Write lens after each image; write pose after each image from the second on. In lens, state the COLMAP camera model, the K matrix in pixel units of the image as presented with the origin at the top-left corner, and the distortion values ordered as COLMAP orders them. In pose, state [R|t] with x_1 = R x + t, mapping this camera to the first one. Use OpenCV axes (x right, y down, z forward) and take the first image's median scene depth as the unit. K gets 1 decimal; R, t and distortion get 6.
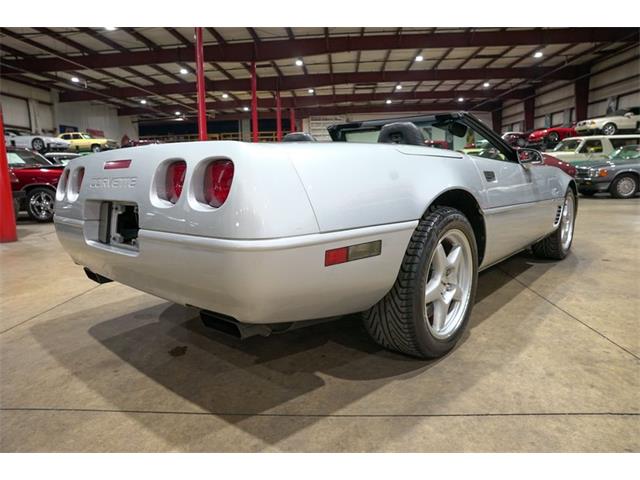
lens RADIAL K [[438.1, 0, 321.8], [0, 438.1, 238.0], [0, 0, 1]] dist [-0.138984, 0.107916]
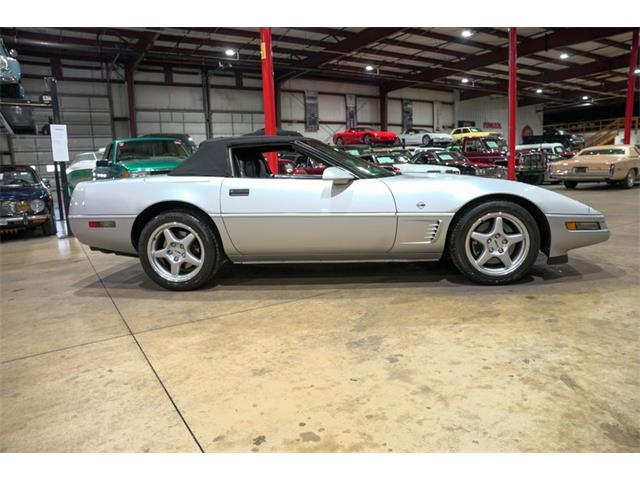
lens RADIAL K [[438.1, 0, 321.3], [0, 438.1, 240.1], [0, 0, 1]] dist [-0.138984, 0.107916]
pose [[0.583631, 0.127465, -0.801953, 1.610435], [-0.100220, 0.991359, 0.084634, -0.122428], [0.805811, 0.030977, 0.591362, 0.313851]]
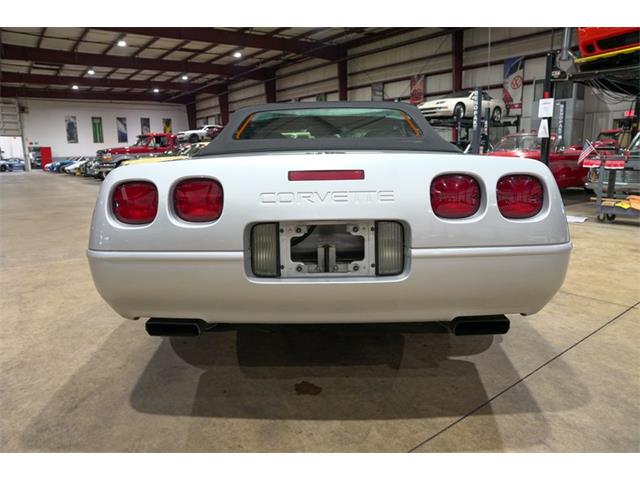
lens RADIAL K [[438.1, 0, 321.6], [0, 438.1, 239.5], [0, 0, 1]] dist [-0.138984, 0.107916]
pose [[0.765825, -0.113457, 0.632961, -0.674003], [0.099259, 0.993372, 0.057965, -0.065788], [-0.635343, 0.018436, 0.772010, 0.248258]]
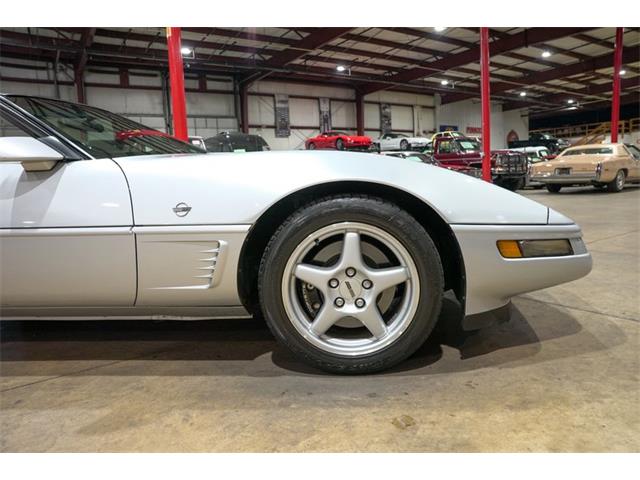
lens RADIAL K [[438.1, 0, 321.4], [0, 438.1, 239.2], [0, 0, 1]] dist [-0.138984, 0.107916]
pose [[0.599149, 0.101243, -0.794211, 1.338362], [-0.090466, 0.994181, 0.058488, -0.158013], [0.795510, 0.036806, 0.604821, 1.107013]]
